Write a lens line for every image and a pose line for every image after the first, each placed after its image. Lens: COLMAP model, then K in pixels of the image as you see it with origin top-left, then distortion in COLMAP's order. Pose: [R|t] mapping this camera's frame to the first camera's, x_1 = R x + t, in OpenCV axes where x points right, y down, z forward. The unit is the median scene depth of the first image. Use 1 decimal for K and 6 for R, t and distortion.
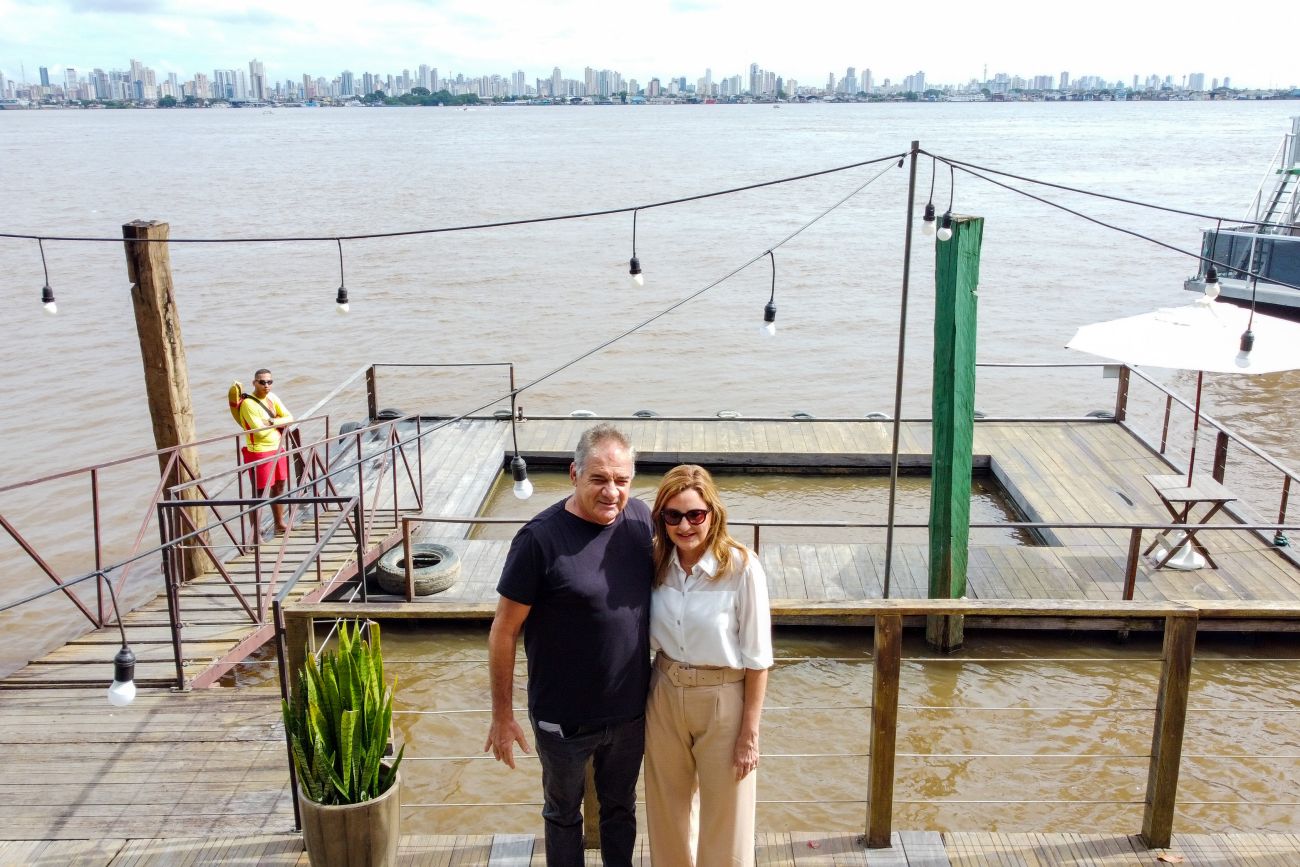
lens RADIAL K [[1169.5, 0, 649.5], [0, 1169.5, 424.3], [0, 0, 1]] dist [-0.000137, -0.005839]
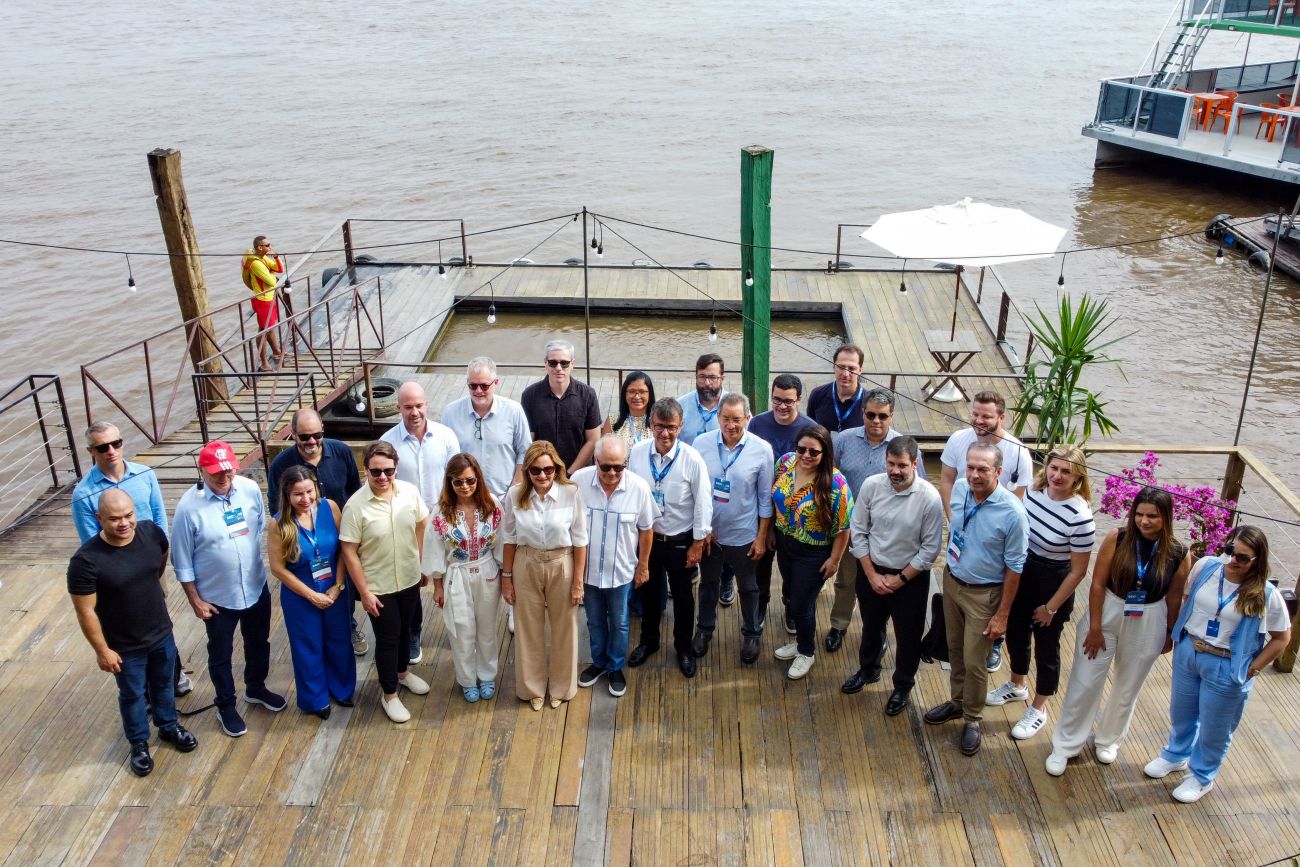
lens RADIAL K [[1169.5, 0, 648.2], [0, 1169.5, 428.9], [0, 0, 1]] dist [-0.000137, -0.005839]
pose [[0.999933, 0.007022, -0.009185, 0.145048], [-0.005279, 0.984090, 0.177595, -0.093083], [0.010286, -0.177534, 0.984061, -0.381934]]
